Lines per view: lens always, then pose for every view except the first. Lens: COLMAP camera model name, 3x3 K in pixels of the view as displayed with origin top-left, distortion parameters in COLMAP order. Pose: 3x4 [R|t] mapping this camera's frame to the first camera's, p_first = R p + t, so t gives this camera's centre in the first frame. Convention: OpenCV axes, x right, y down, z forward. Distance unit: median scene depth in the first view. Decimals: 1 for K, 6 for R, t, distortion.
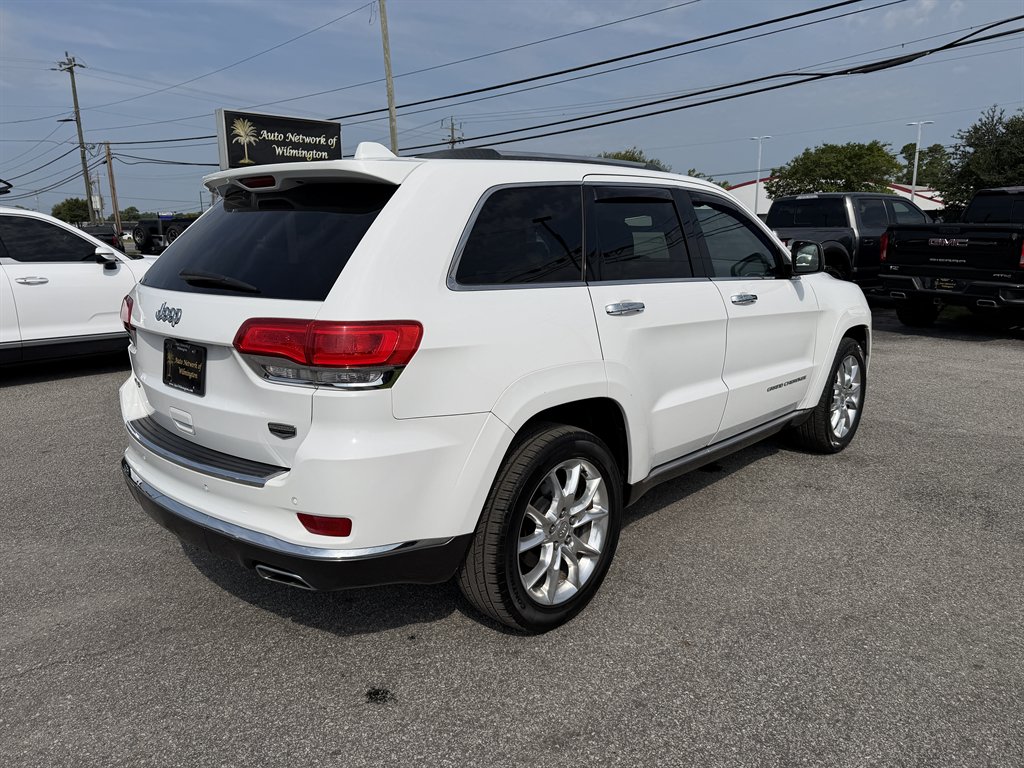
lens RADIAL K [[730.6, 0, 512.0], [0, 730.6, 384.0], [0, 0, 1]] dist [0.029619, -0.038257]
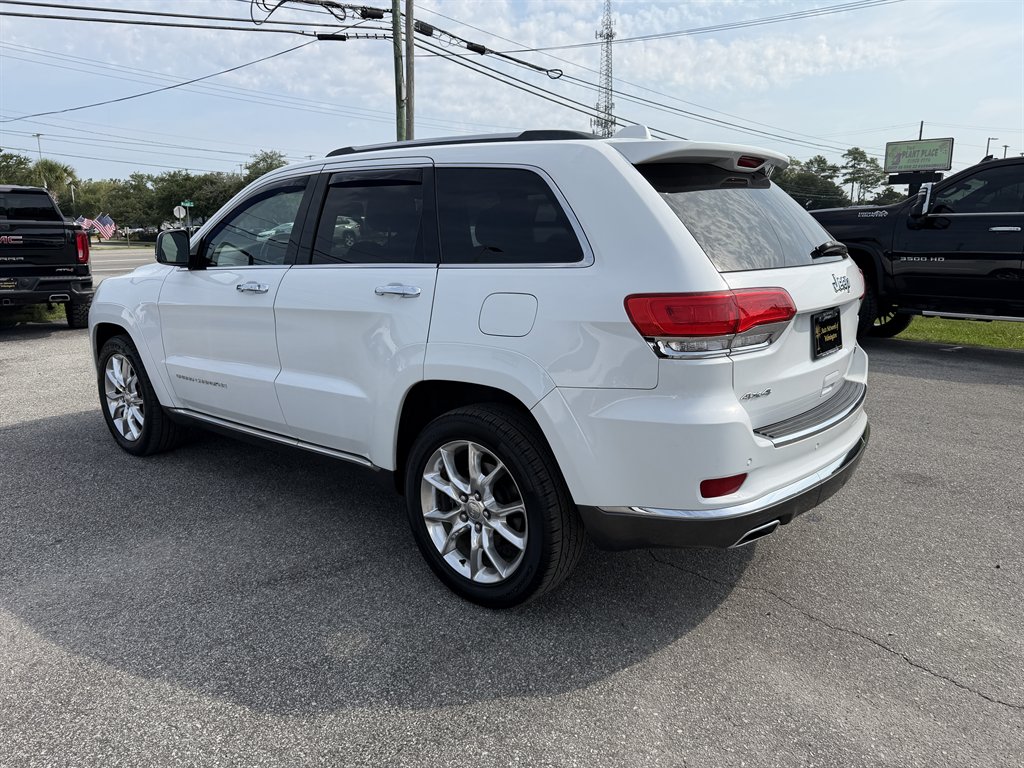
lens RADIAL K [[726.2, 0, 512.0], [0, 726.2, 384.0], [0, 0, 1]] dist [0.009257, -0.001125]
pose [[-0.054500, -0.206912, 0.976840, -0.249944], [0.212604, 0.953457, 0.213821, -0.047072], [-0.975617, 0.219334, -0.007973, 0.250342]]
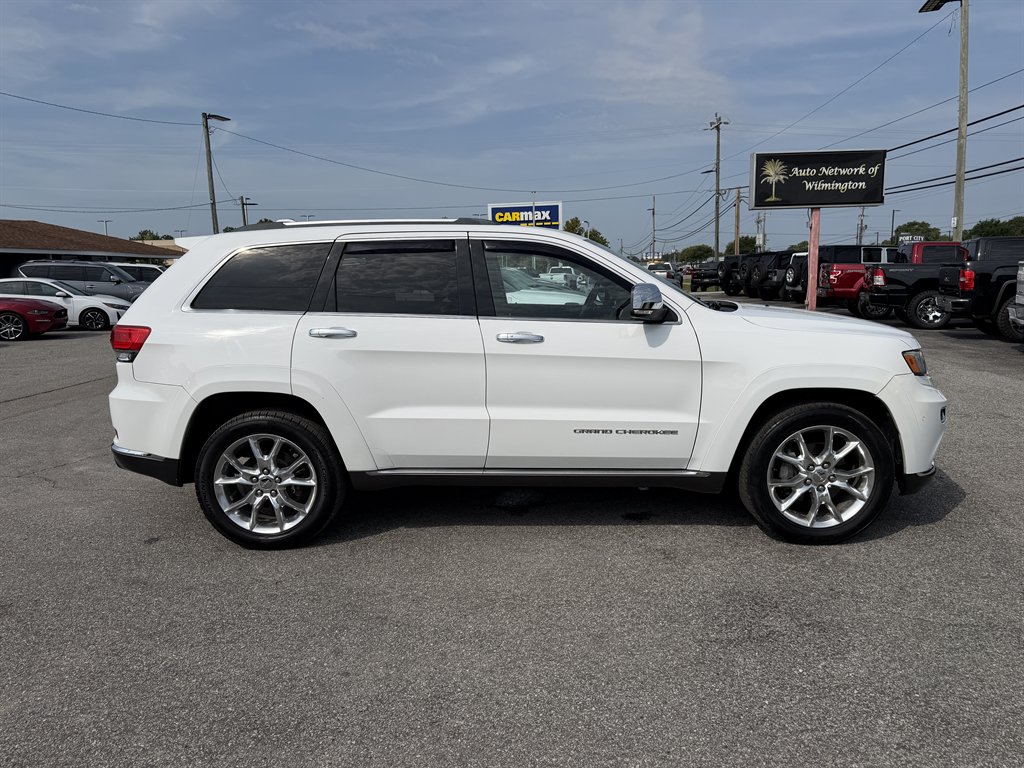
lens RADIAL K [[730.6, 0, 512.0], [0, 730.6, 384.0], [0, 0, 1]] dist [0.029619, -0.038257]
pose [[0.655193, 0.111088, -0.747249, 0.266186], [-0.142786, 0.989511, 0.021908, -0.016885], [0.741845, 0.092343, 0.664183, 0.071495]]
